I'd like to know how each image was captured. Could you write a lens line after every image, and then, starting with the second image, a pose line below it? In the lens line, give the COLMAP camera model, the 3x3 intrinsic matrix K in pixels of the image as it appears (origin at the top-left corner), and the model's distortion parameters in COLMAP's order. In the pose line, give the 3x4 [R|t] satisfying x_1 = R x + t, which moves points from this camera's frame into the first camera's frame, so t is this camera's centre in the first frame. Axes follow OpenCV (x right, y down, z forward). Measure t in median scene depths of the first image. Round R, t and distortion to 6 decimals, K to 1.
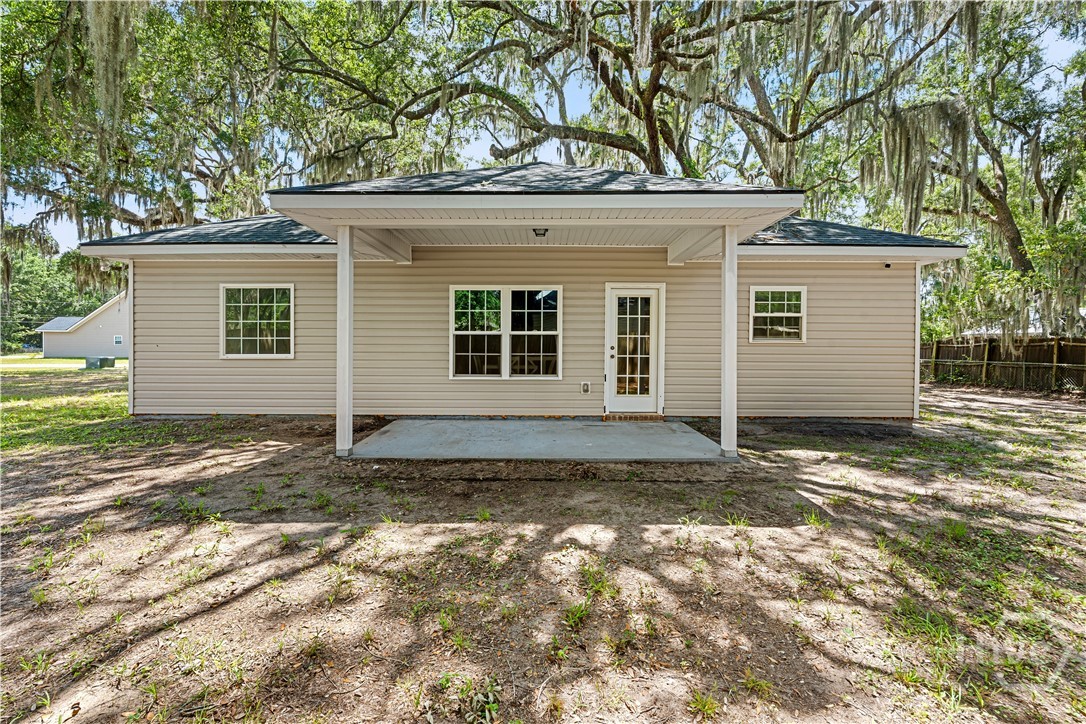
lens RADIAL K [[481.3, 0, 536.3], [0, 481.3, 355.2], [0, 0, 1]] dist [-0.002882, -0.000464]
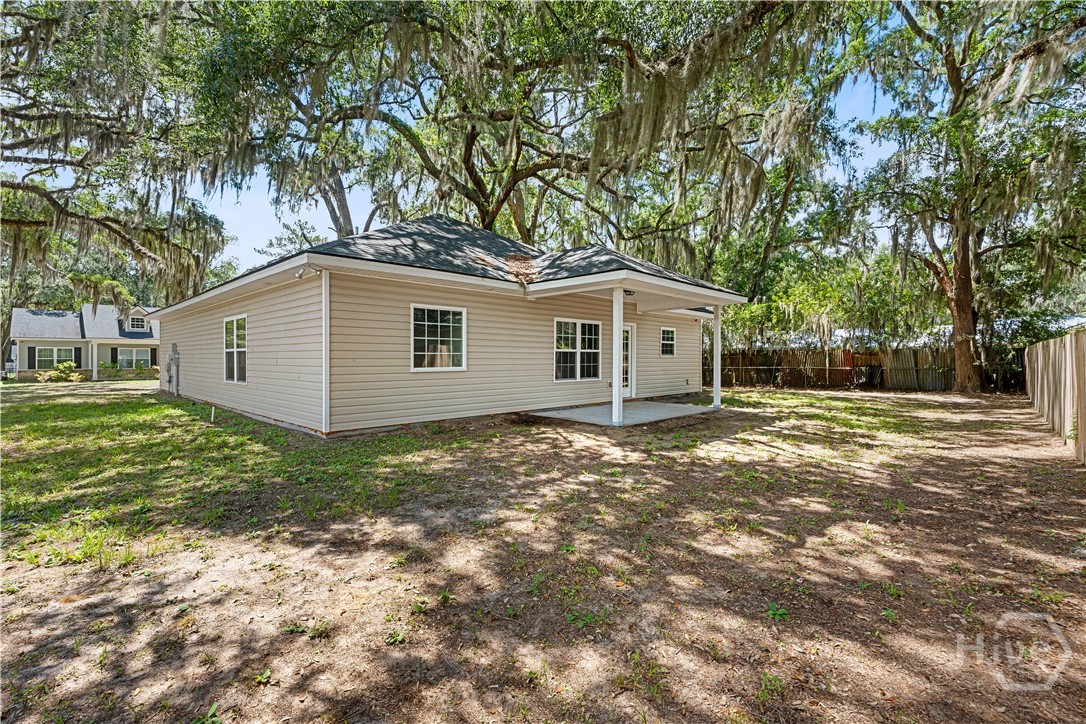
lens RADIAL K [[481.3, 0, 545.3], [0, 481.3, 360.8], [0, 0, 1]] dist [-0.002882, -0.000464]
pose [[0.700163, -0.005687, 0.713961, -1.201580], [0.015641, 0.999850, -0.007375, -0.005329], [-0.713812, 0.016330, 0.700147, 0.023118]]
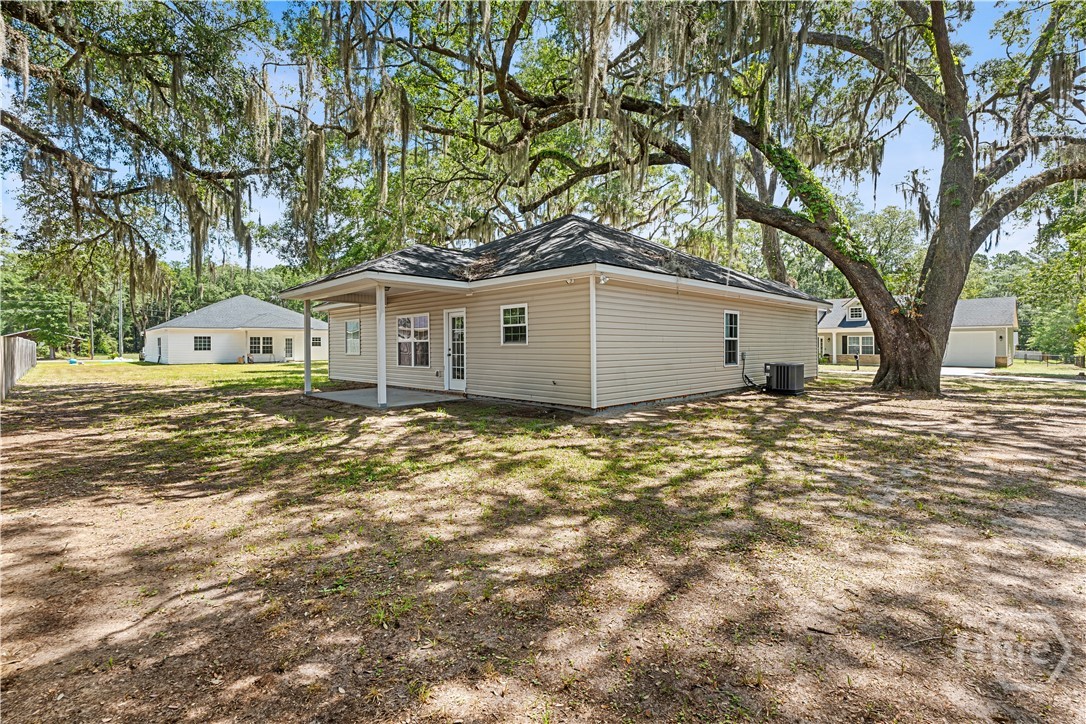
lens RADIAL K [[503.2, 0, 541.9], [0, 503.2, 358.7], [0, 0, 1]] dist [0.000075, 0.000004]
pose [[0.694668, 0.012782, -0.719217, 1.611980], [-0.009686, 0.999918, 0.008415, -0.001441], [0.719265, 0.001121, 0.694735, 0.057883]]
